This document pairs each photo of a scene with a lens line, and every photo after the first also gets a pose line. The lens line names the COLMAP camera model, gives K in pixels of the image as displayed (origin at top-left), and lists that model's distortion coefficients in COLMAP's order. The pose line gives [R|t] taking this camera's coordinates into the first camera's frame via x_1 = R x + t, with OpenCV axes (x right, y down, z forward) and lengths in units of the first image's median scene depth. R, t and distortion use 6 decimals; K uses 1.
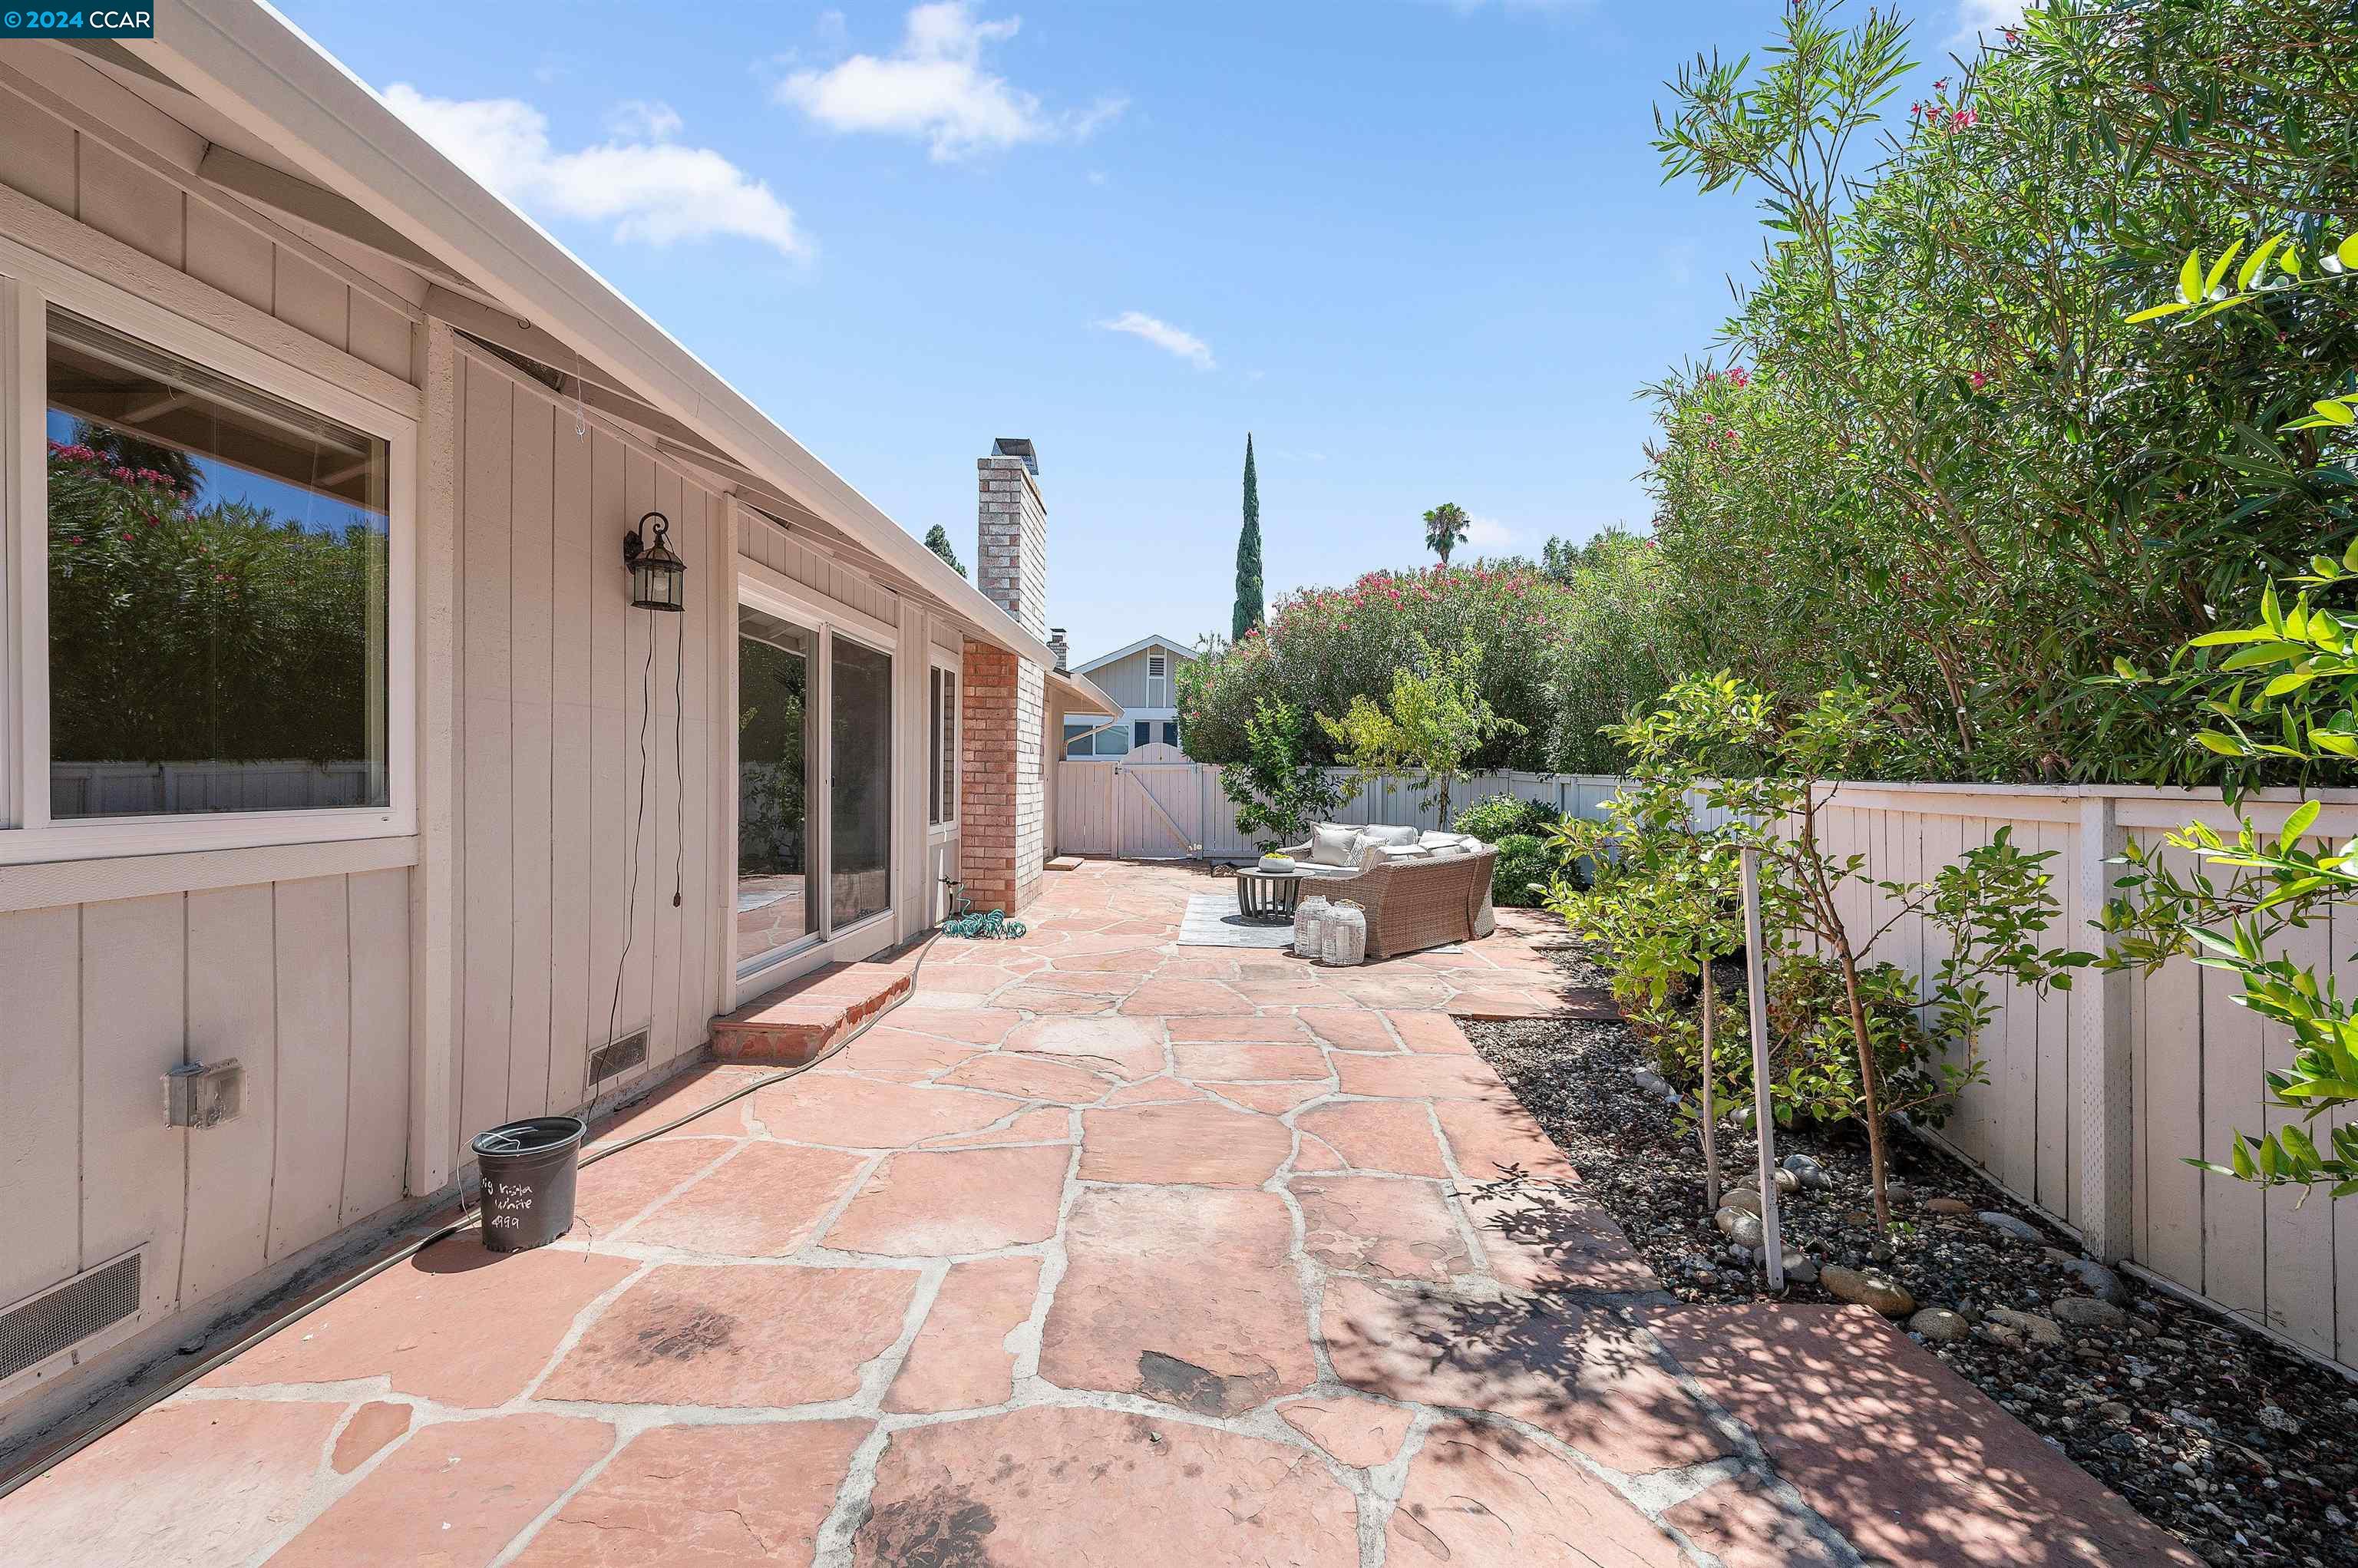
lens RADIAL K [[936.1, 0, 1157.9], [0, 936.1, 769.0], [0, 0, 1]] dist [-0.002591, 0.001860]
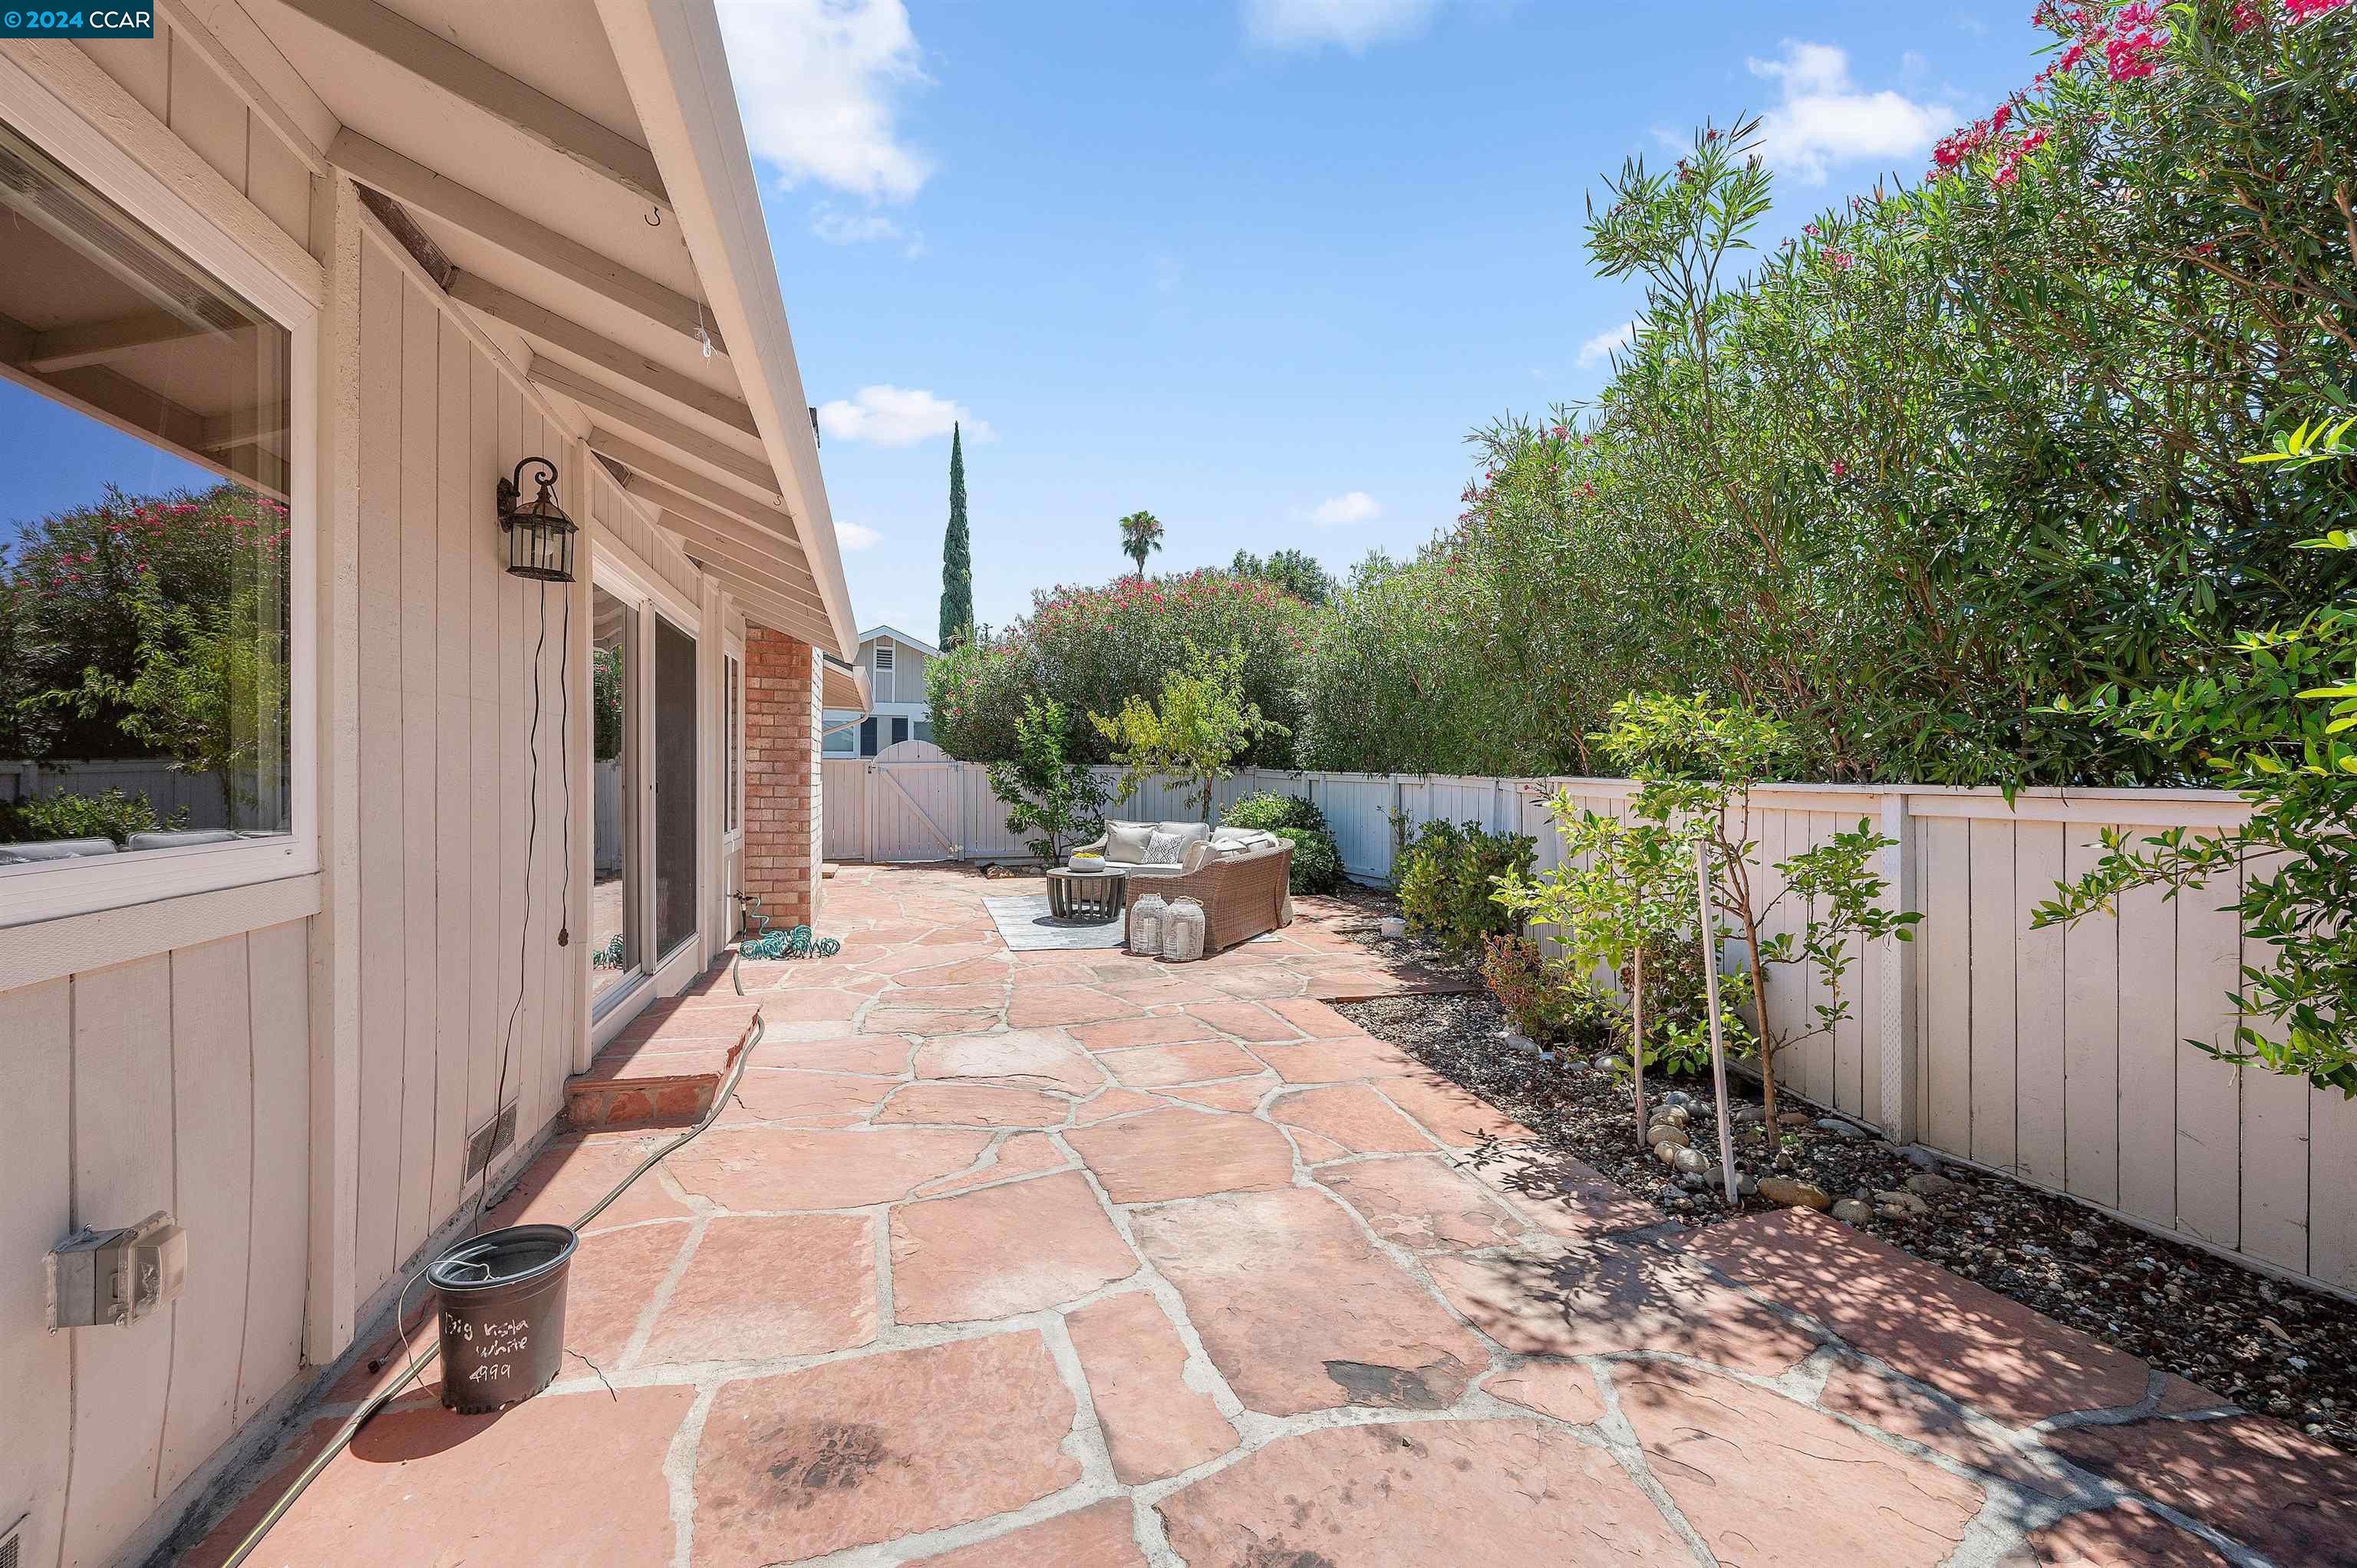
lens RADIAL K [[935.7, 0, 1172.3], [0, 935.7, 768.6], [0, 0, 1]] dist [-0.002591, 0.001860]
pose [[0.945955, -0.003194, 0.324281, -0.368400], [0.002220, 0.999992, 0.003376, -0.011135], [-0.324290, -0.002474, 0.945955, 0.083526]]
